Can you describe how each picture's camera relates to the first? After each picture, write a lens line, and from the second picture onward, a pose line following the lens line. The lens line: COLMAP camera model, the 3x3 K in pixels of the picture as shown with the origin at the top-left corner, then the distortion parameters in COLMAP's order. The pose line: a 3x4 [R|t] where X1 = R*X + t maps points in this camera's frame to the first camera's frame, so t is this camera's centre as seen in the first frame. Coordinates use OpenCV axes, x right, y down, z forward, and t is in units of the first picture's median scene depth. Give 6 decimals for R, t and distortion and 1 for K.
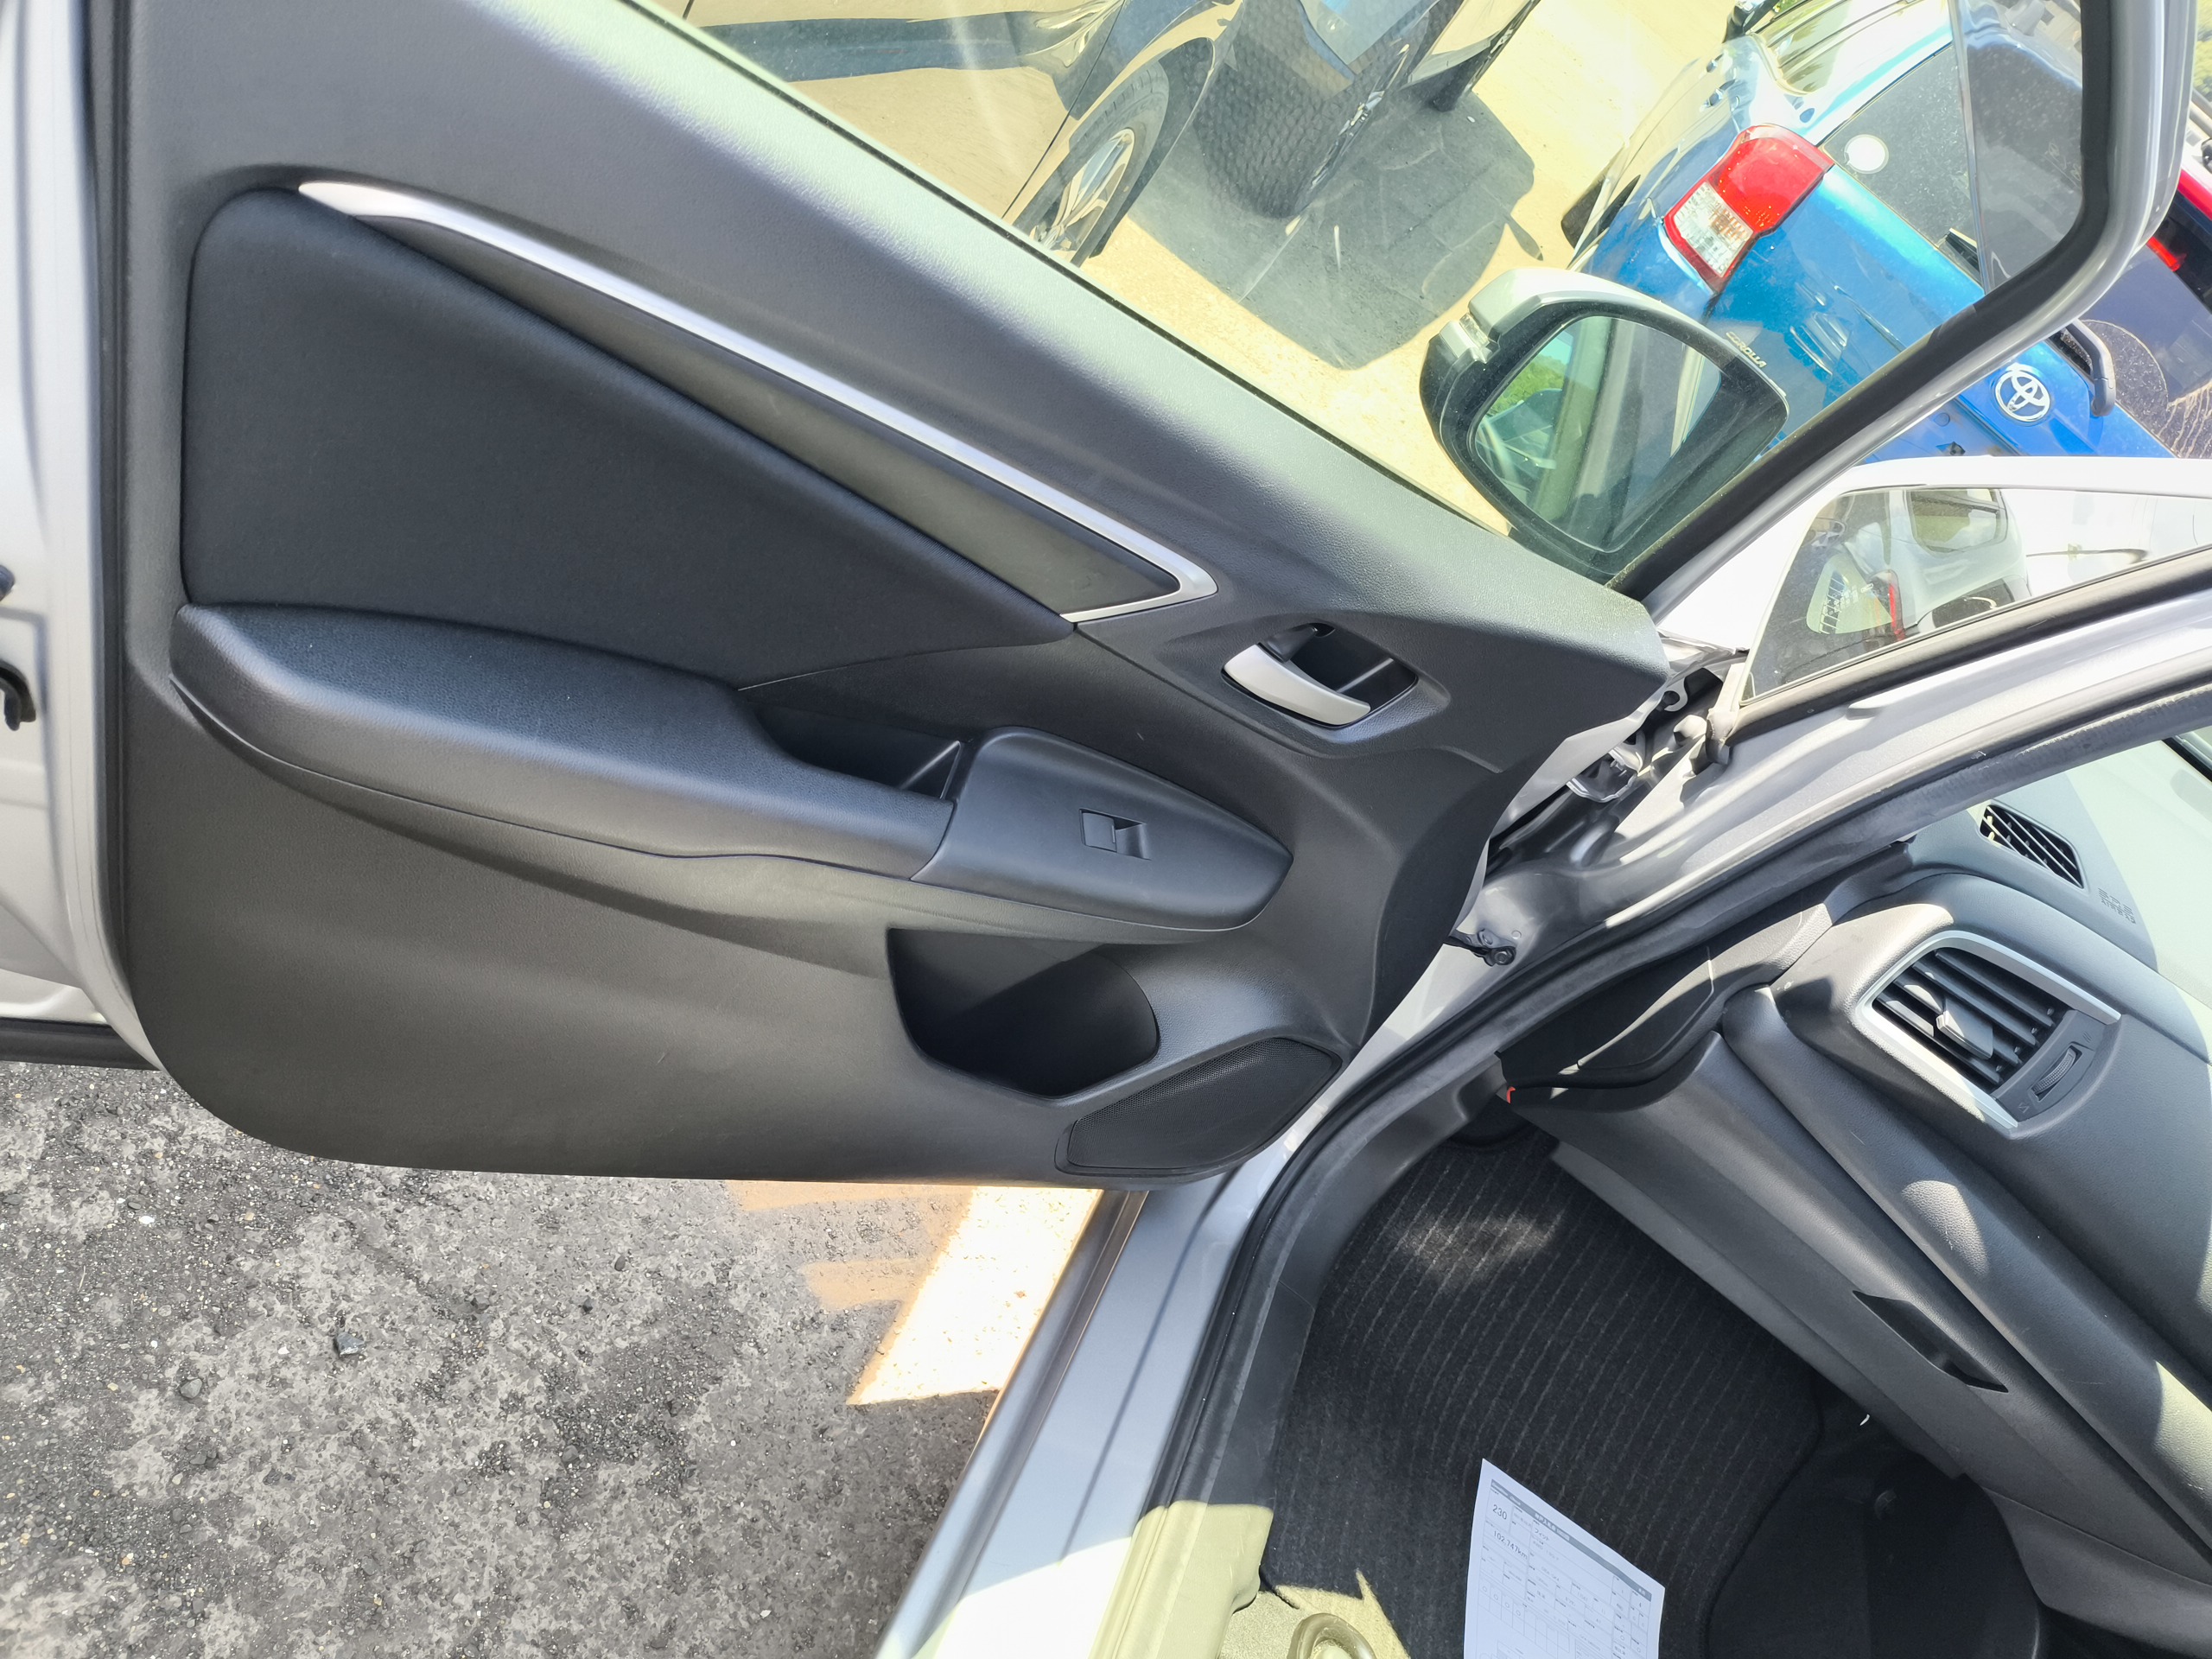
lens RADIAL K [[1662.0, 0, 1111.4], [0, 1662.0, 823.7], [0, 0, 1]] dist [0.043553, -0.067101]
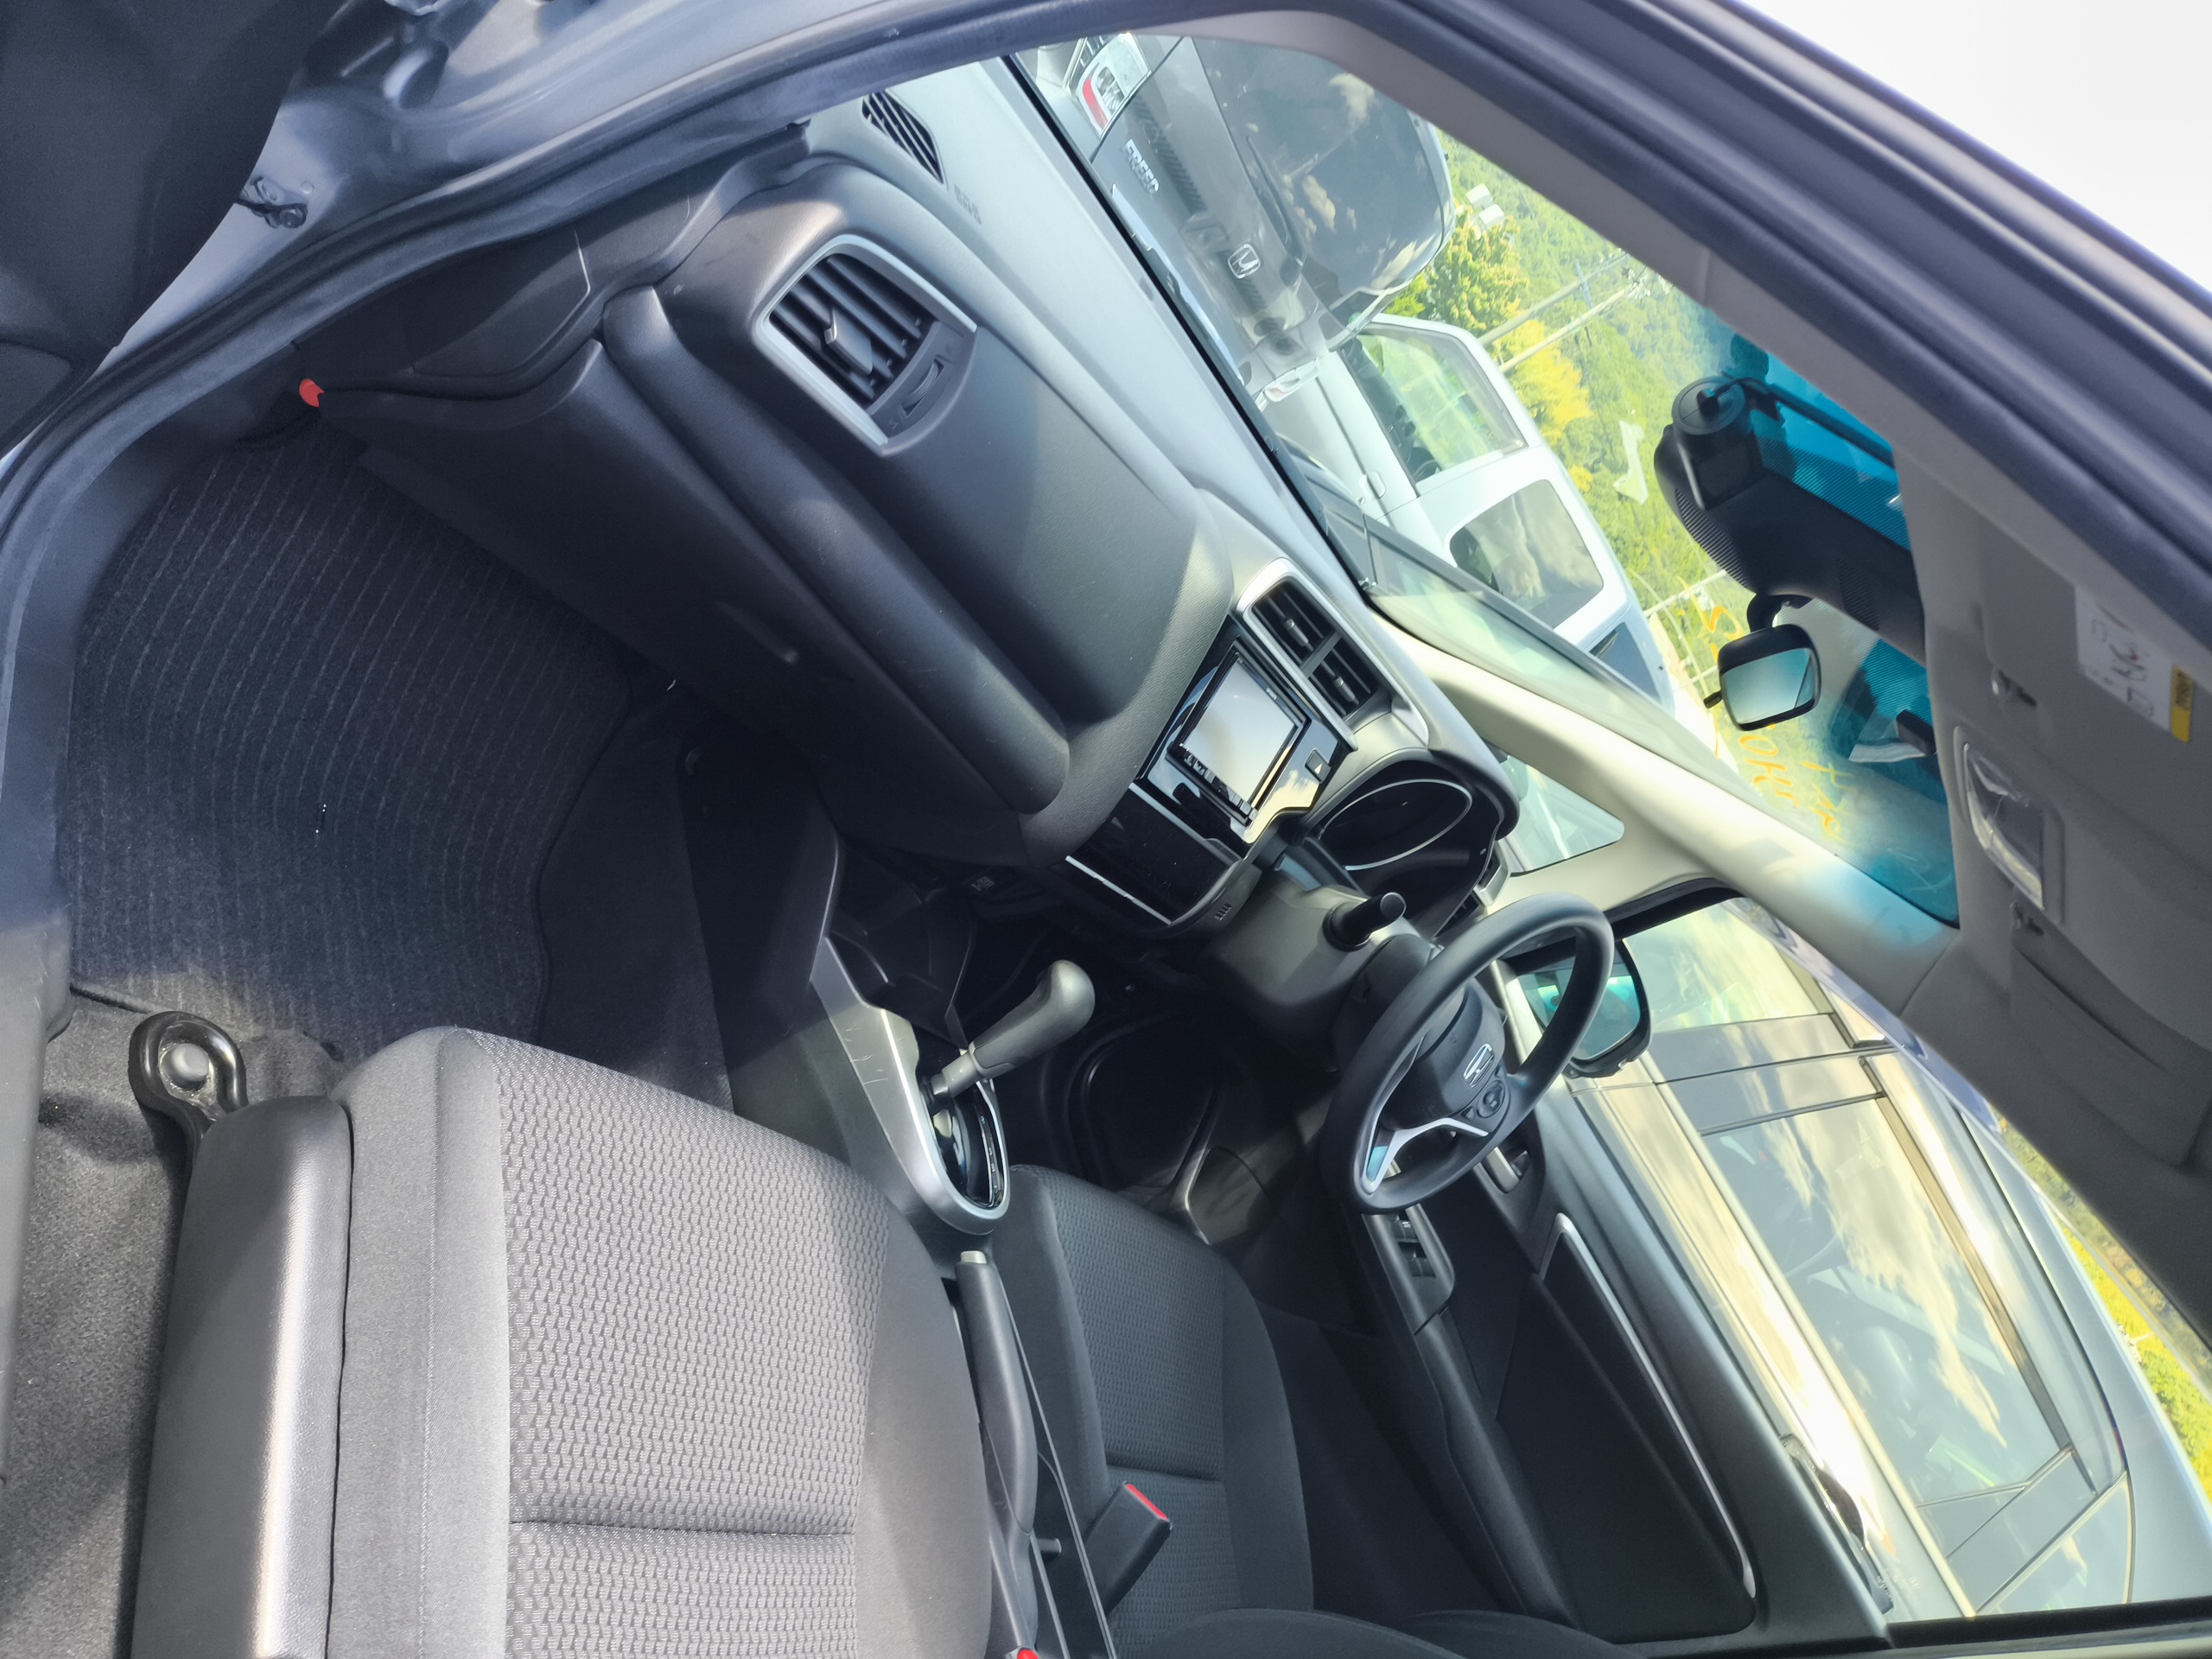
lens RADIAL K [[1662.0, 0, 1088.2], [0, 1662.0, 869.0], [0, 0, 1]] dist [0.043553, -0.067101]
pose [[0.748705, -0.207842, 0.629478, -0.043386], [-0.117012, 0.893231, 0.434103, -0.032118], [-0.652494, -0.398672, 0.644447, 0.138709]]
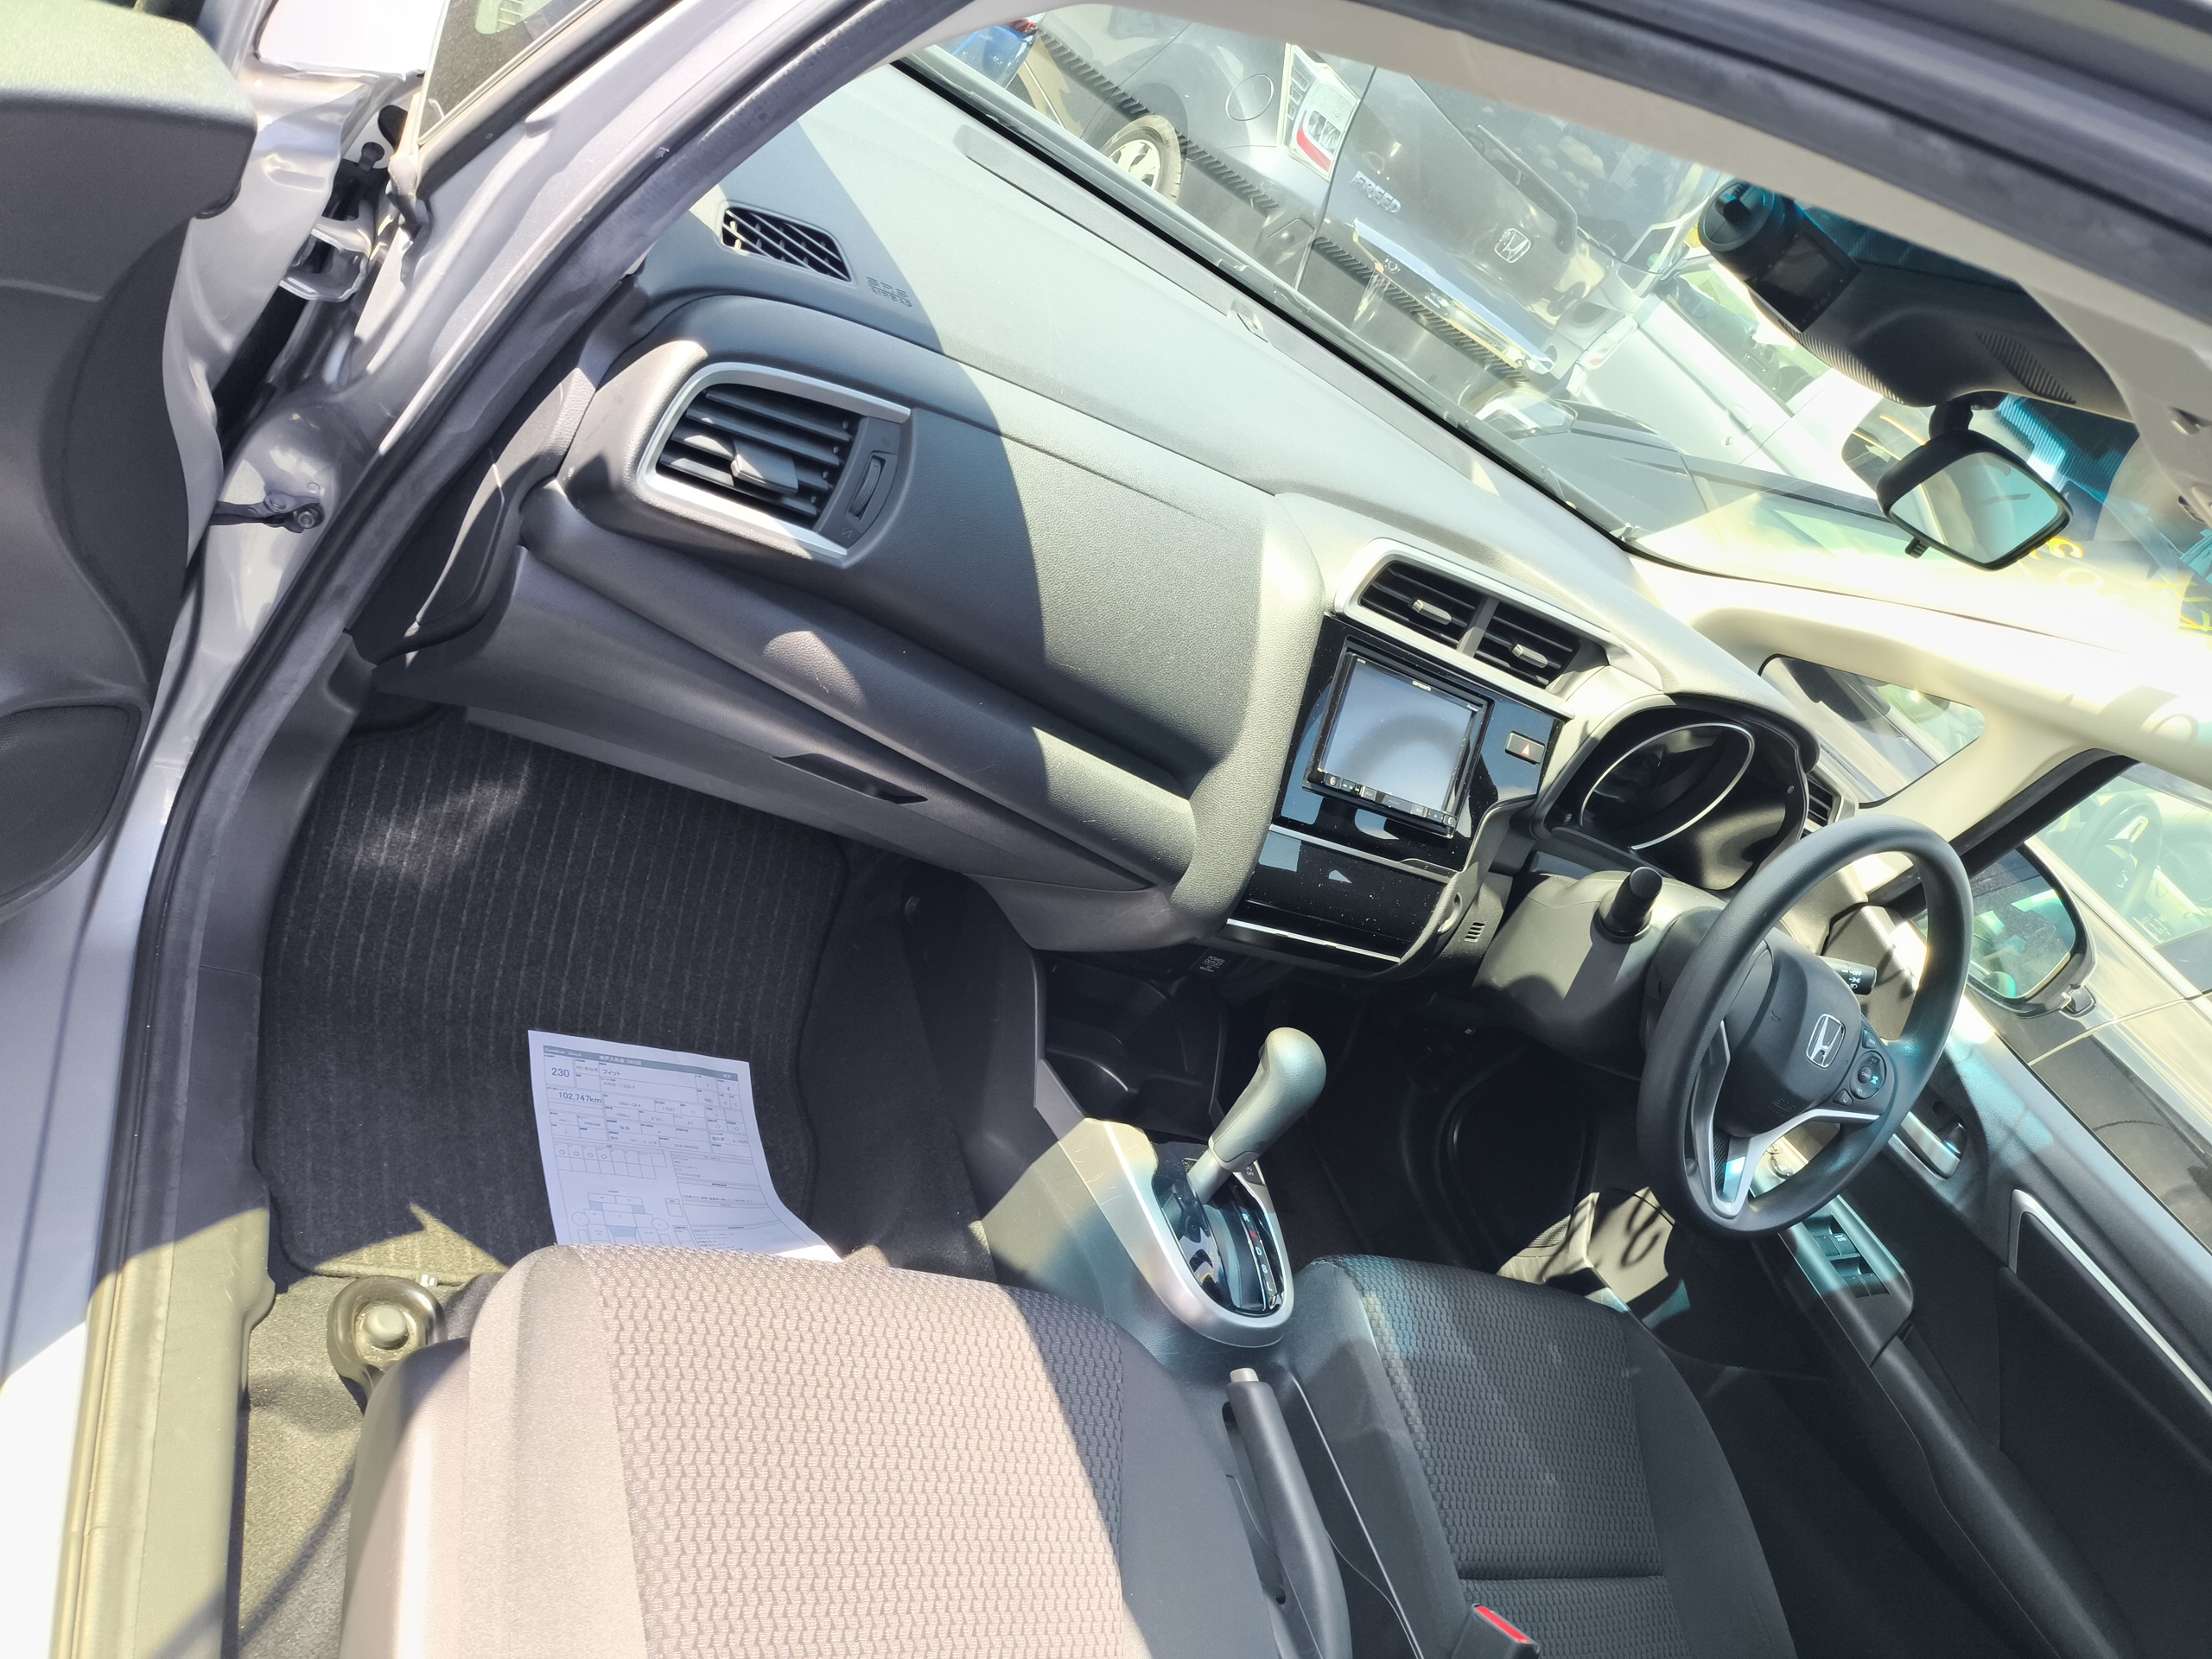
lens RADIAL K [[1662.0, 0, 1084.1], [0, 1662.0, 853.6], [0, 0, 1]] dist [0.043553, -0.067101]
pose [[0.831234, -0.371912, 0.413198, 0.158113], [0.225175, 0.904807, 0.361414, 0.017397], [-0.508278, -0.207377, 0.835851, 0.074235]]
